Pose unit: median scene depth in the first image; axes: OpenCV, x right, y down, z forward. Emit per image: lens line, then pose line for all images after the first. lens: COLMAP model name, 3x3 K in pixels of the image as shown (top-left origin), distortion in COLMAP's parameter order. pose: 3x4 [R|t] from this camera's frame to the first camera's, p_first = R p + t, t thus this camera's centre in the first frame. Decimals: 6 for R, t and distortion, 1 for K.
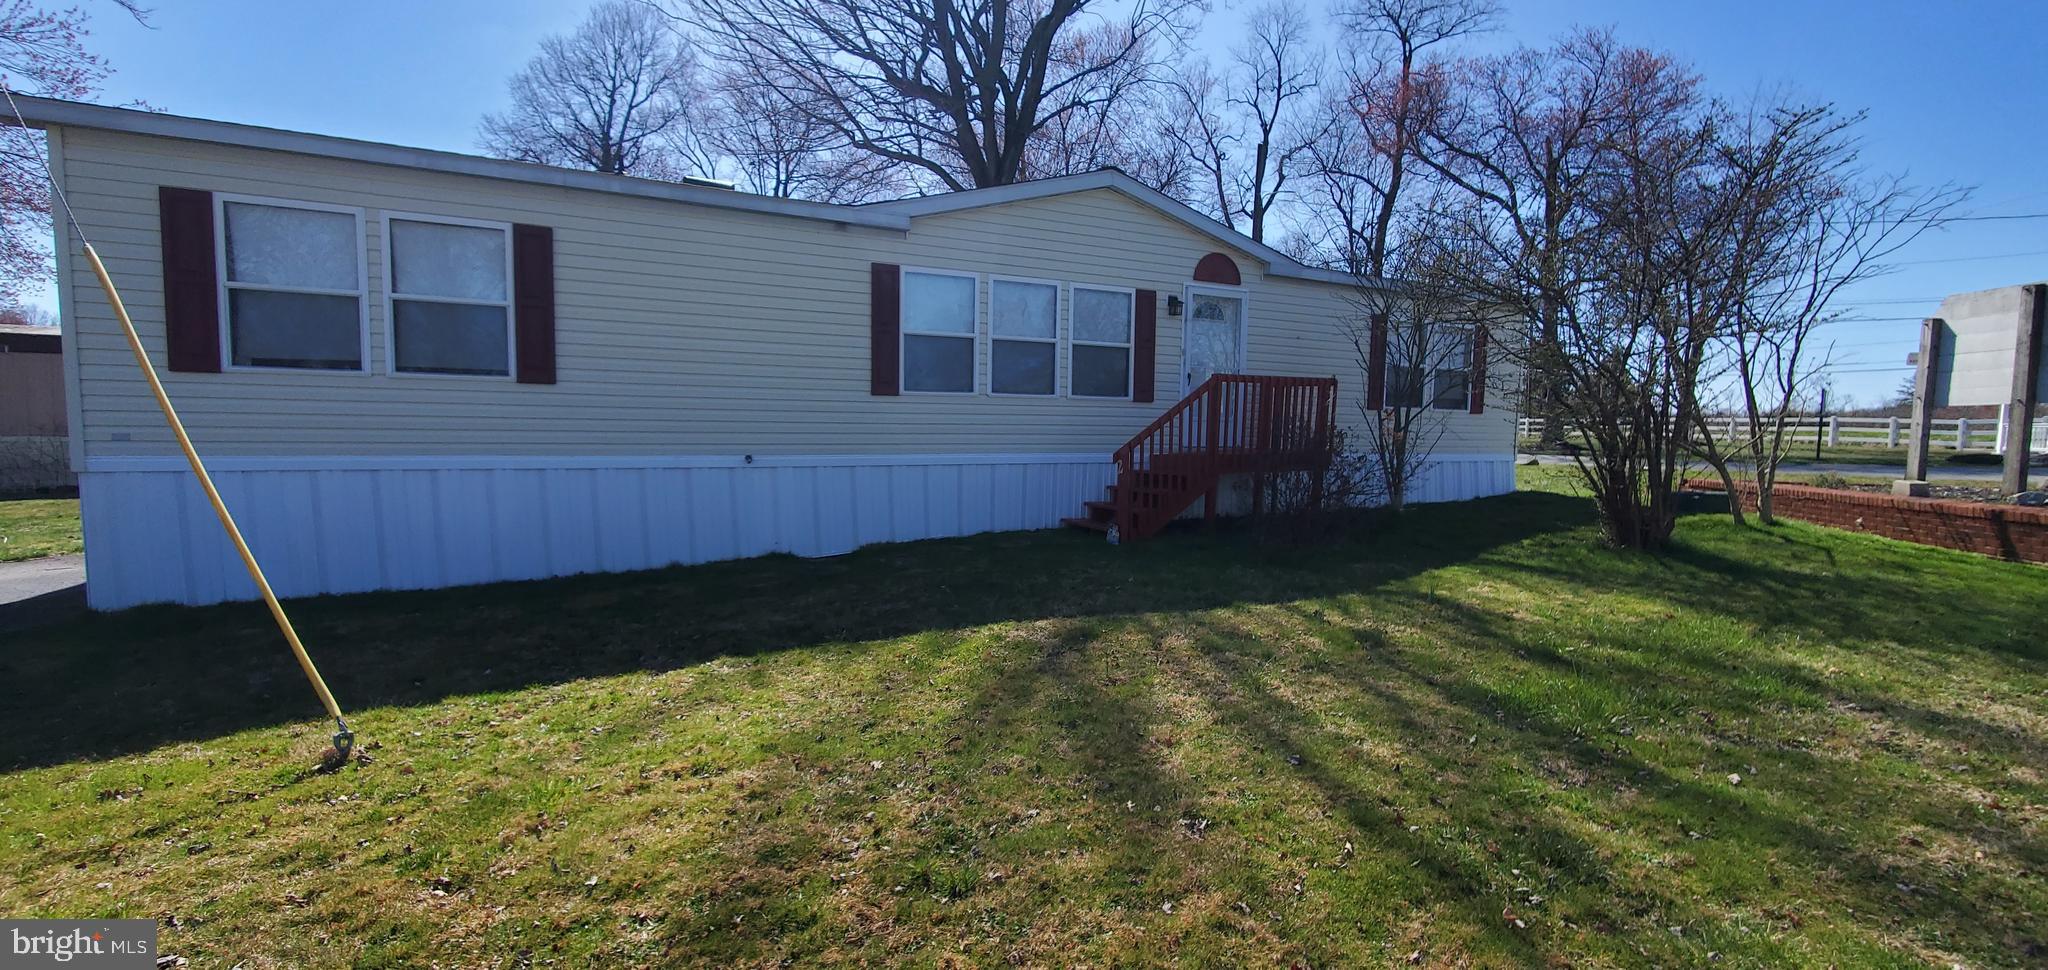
lens RADIAL K [[813.8, 0, 1020.6], [0, 813.8, 489.6], [0, 0, 1]] dist [0.007852, -0.004979]
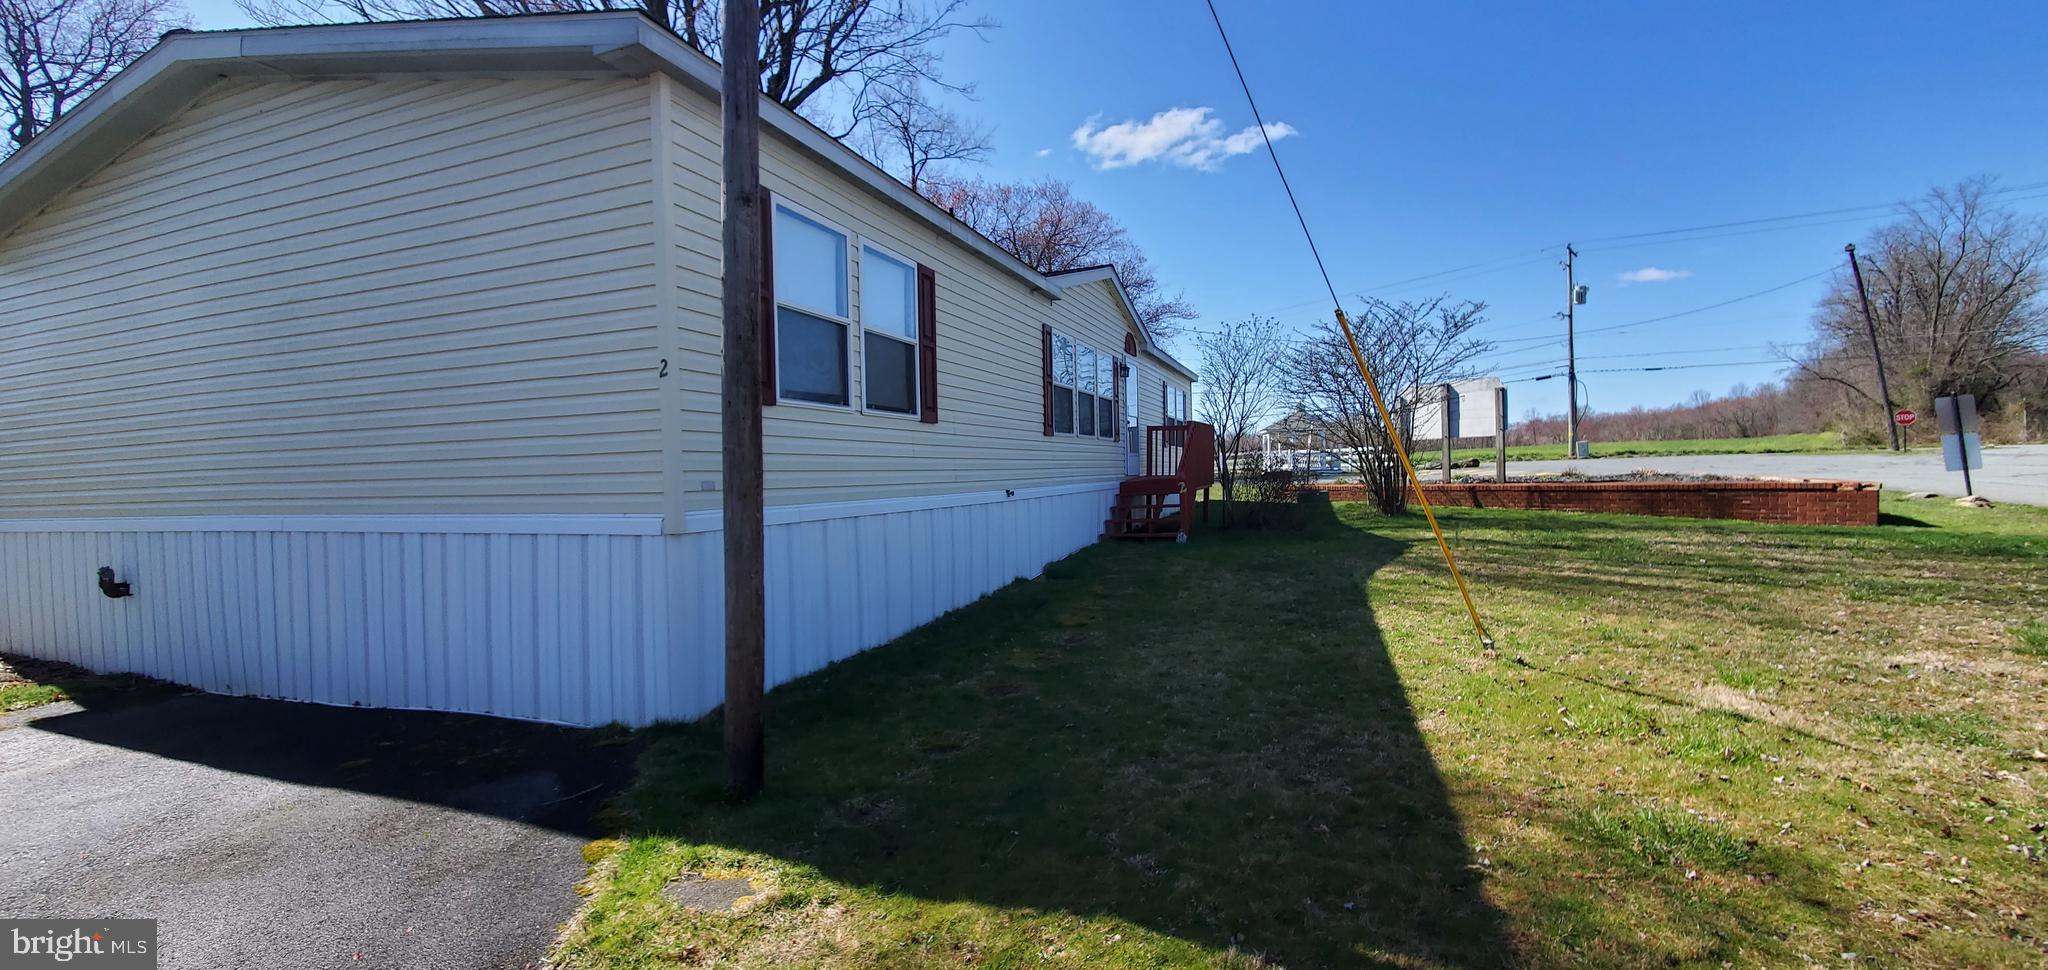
lens RADIAL K [[813.8, 0, 1020.6], [0, 813.8, 489.6], [0, 0, 1]] dist [0.007852, -0.004979]
pose [[0.734944, -0.047959, 0.676430, -1.187404], [0.084322, 0.996218, -0.020985, -0.021468], [-0.672865, 0.072461, 0.736208, 0.216529]]
